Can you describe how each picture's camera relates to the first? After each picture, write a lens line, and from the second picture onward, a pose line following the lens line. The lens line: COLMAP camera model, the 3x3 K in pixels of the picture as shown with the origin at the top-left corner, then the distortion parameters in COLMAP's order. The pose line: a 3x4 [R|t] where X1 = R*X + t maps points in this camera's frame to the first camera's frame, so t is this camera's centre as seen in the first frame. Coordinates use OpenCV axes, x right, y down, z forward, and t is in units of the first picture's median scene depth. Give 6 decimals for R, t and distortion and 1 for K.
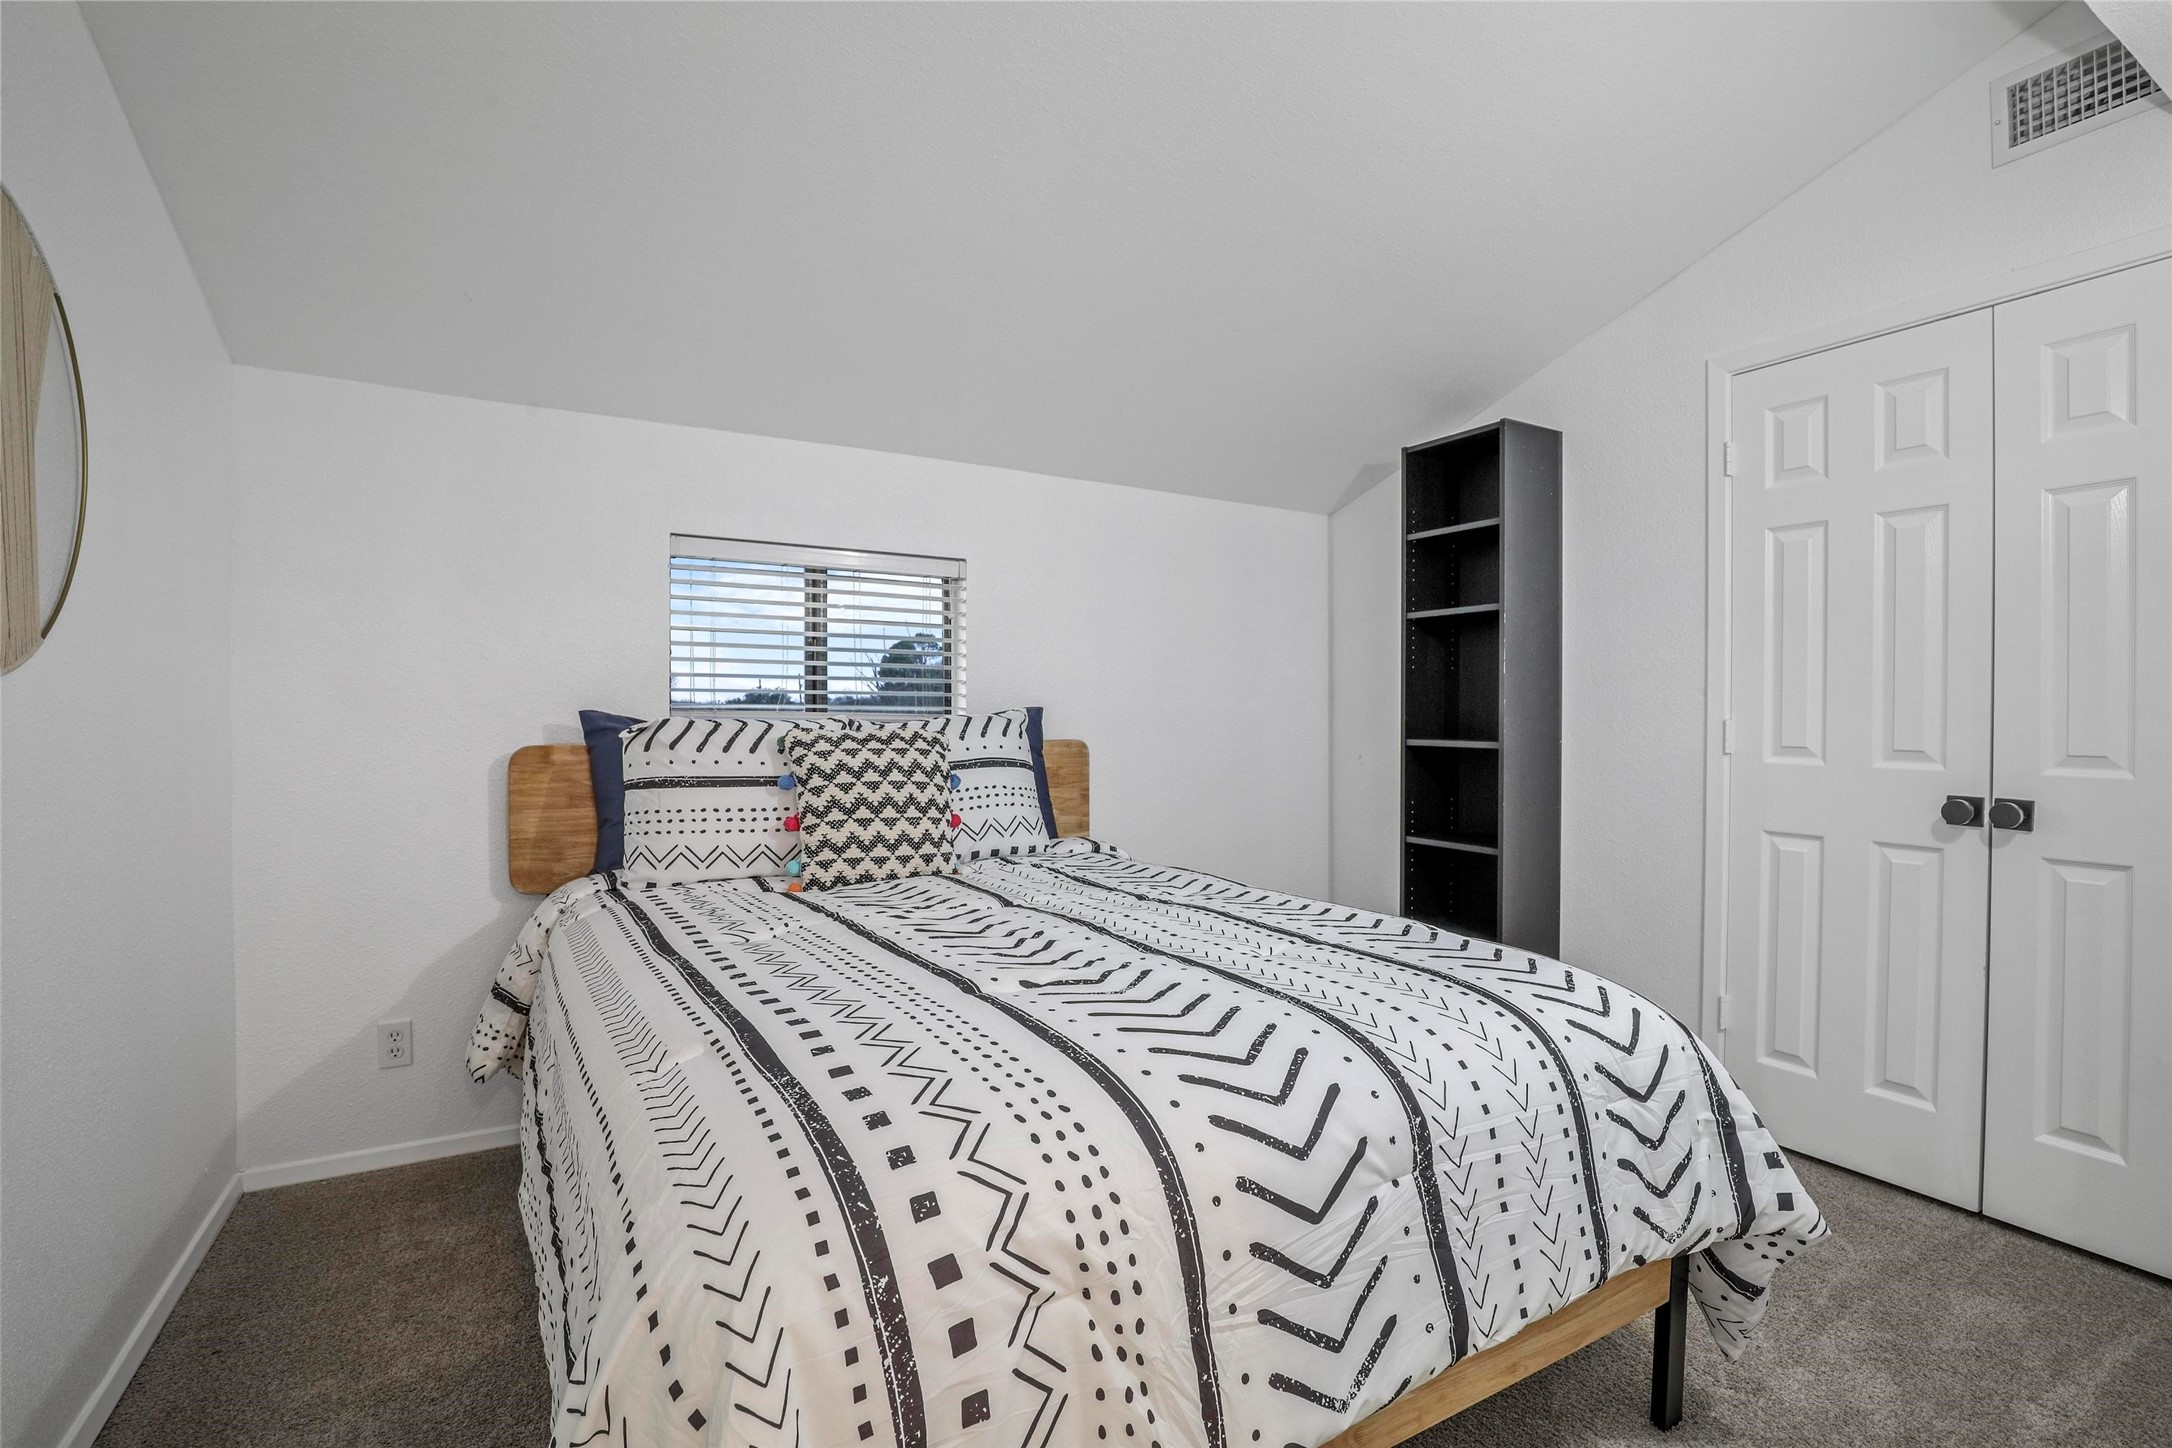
lens RADIAL K [[990.6, 0, 1097.8], [0, 990.6, 724.5], [0, 0, 1]] dist [-0.036563, 0.006764]
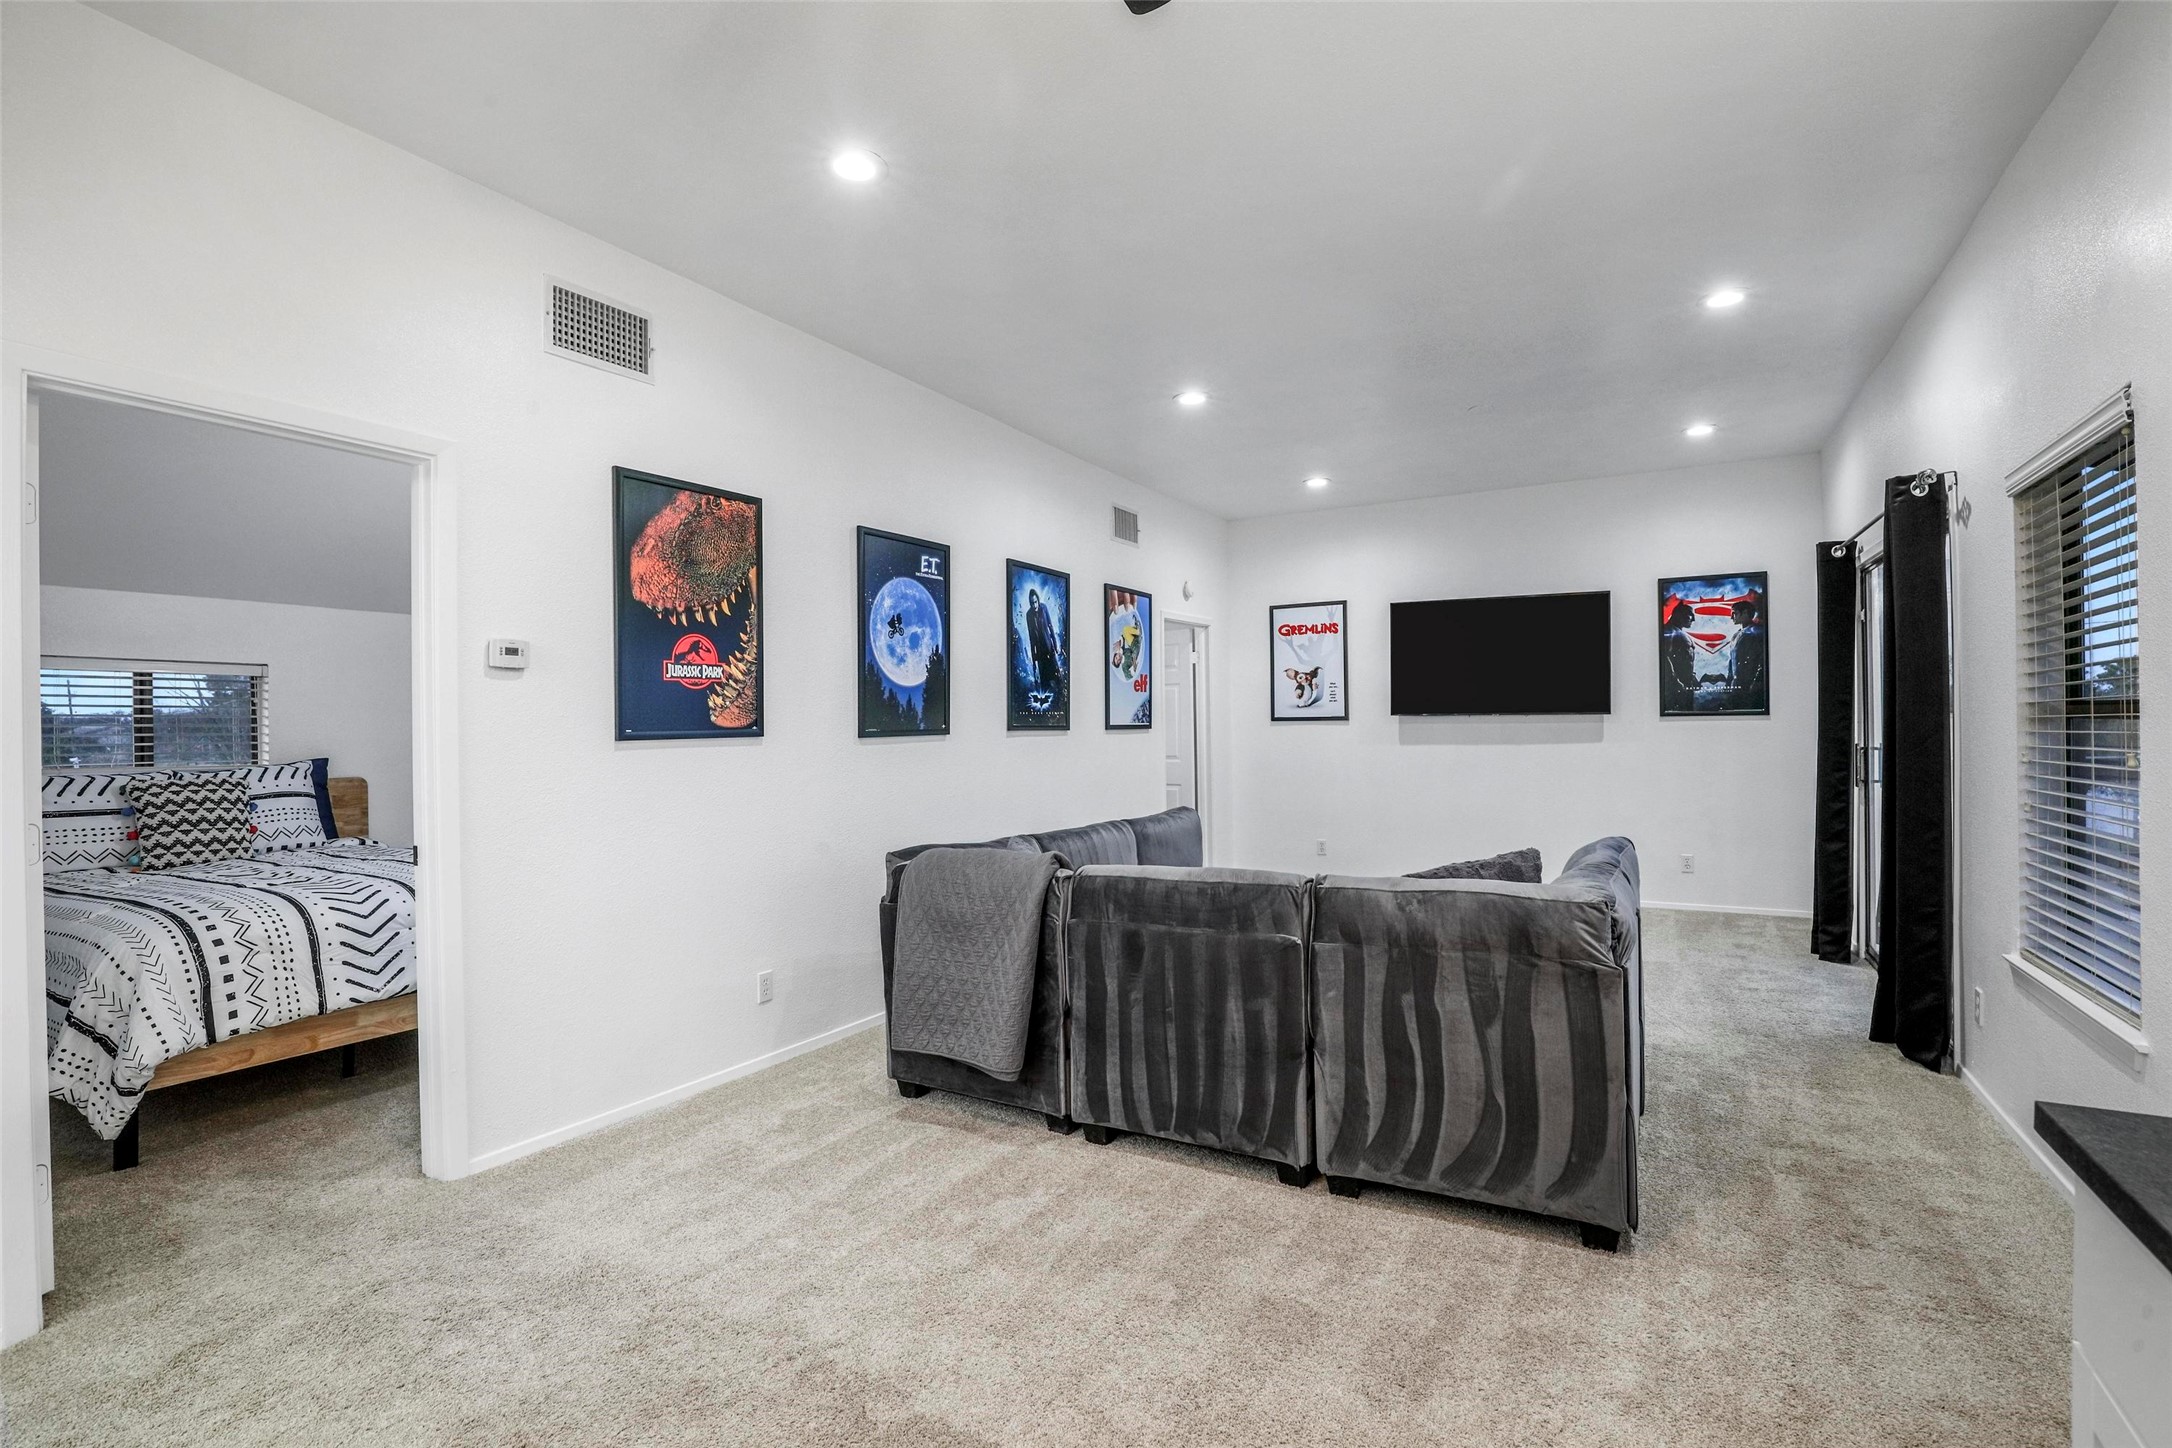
lens RADIAL K [[990.6, 0, 1097.8], [0, 990.6, 724.5], [0, 0, 1]] dist [-0.036563, 0.006764]
pose [[0.863444, -0.010897, 0.504327, 0.297365], [0.015943, 0.999857, -0.005693, -0.056254], [-0.504193, 0.012956, 0.863494, -1.279680]]
